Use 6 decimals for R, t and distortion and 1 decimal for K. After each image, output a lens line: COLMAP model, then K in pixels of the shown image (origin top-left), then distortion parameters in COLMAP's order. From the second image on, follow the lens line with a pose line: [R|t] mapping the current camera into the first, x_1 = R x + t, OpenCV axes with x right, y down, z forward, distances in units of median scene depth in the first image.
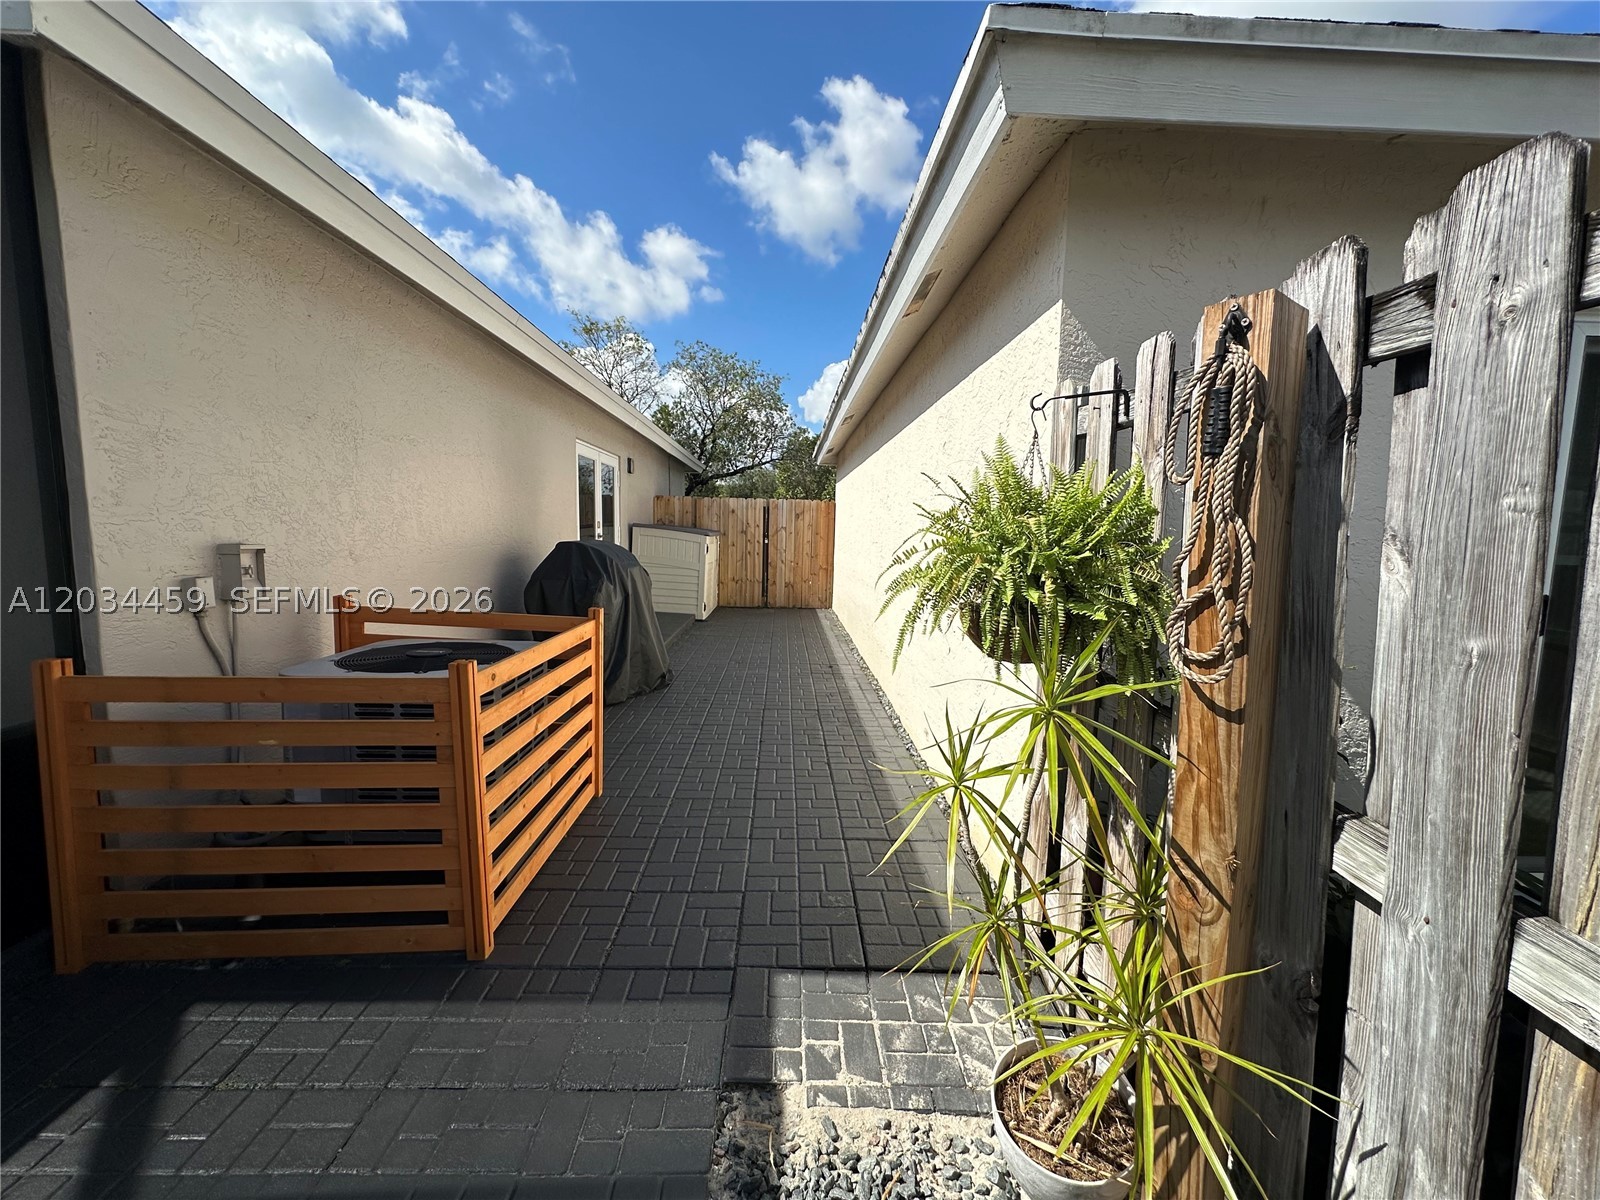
lens RADIAL K [[644.5, 0, 800.0], [0, 644.5, 600.0], [0, 0, 1]] dist [-0.046662, 0.046480]
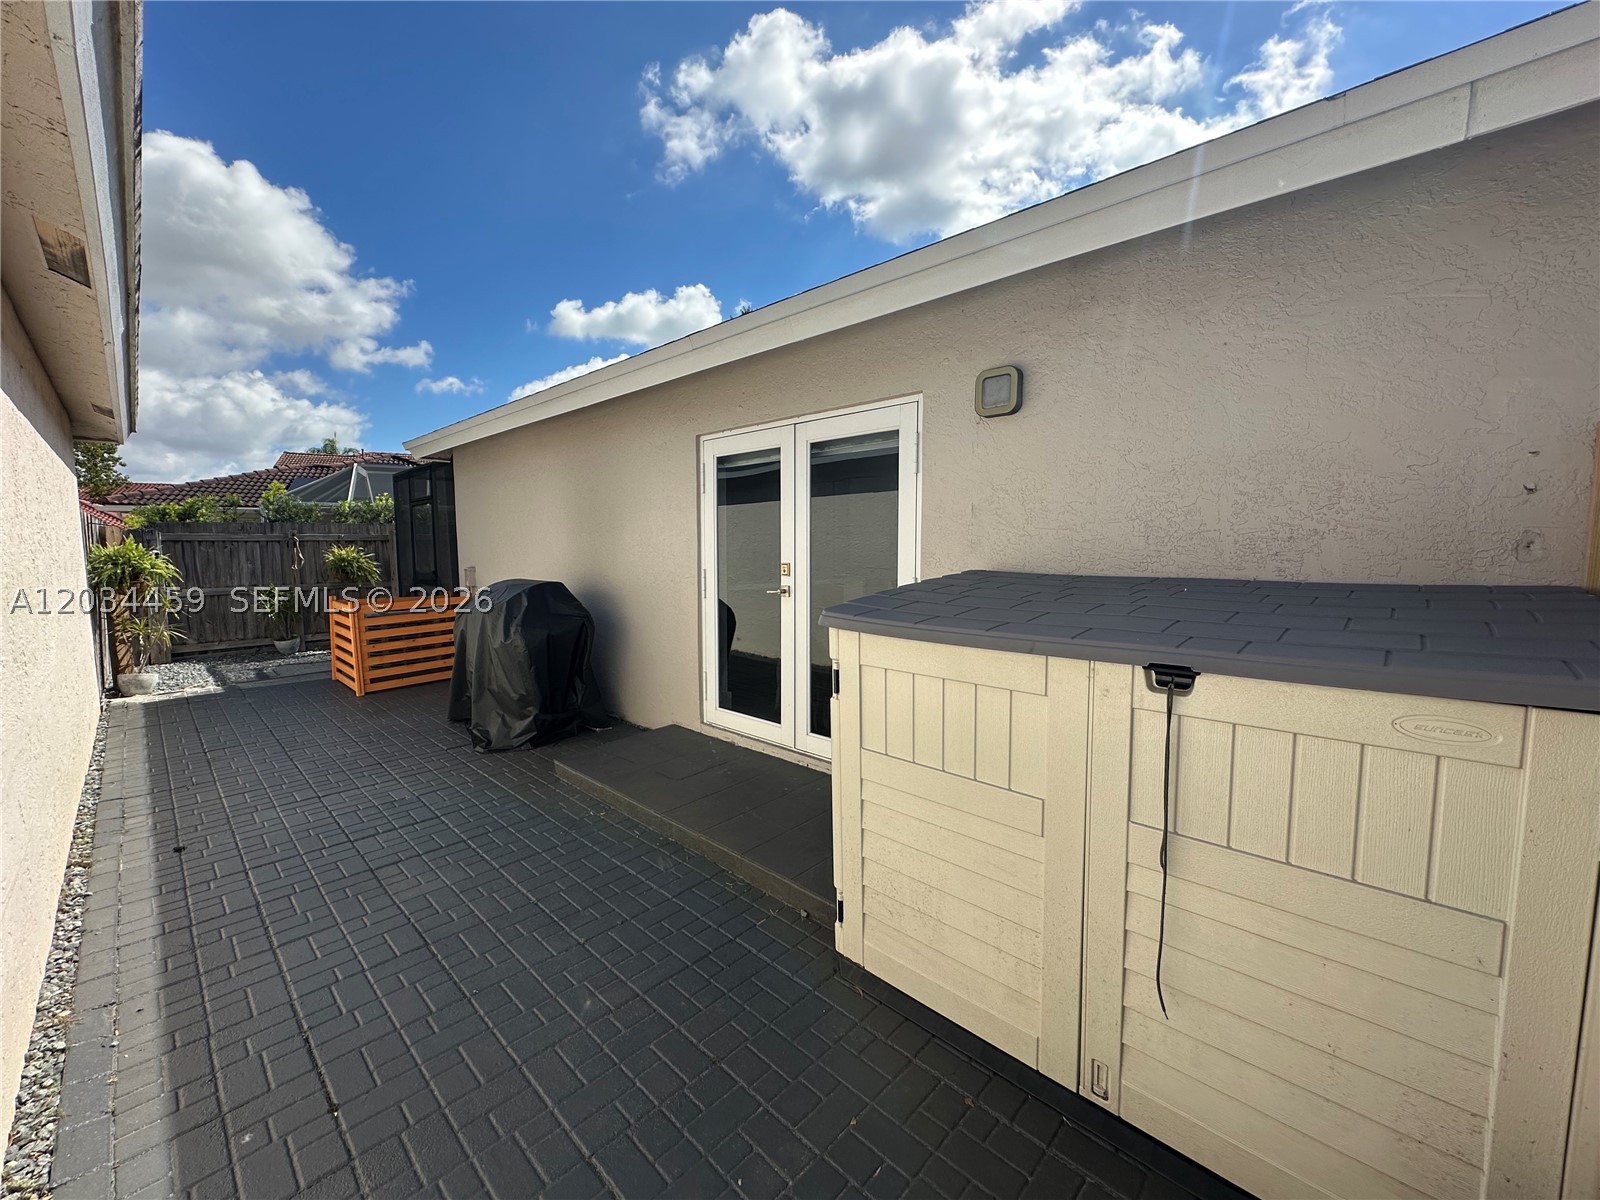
lens RADIAL K [[636.3, 0, 800.0], [0, 636.3, 600.0], [0, 0, 1]] dist [0.006758, -0.006563]
pose [[-0.711979, 0.024606, -0.701769, 0.019412], [-0.098244, 0.986066, 0.134247, -0.082746], [0.695294, 0.164526, -0.699641, 0.691659]]
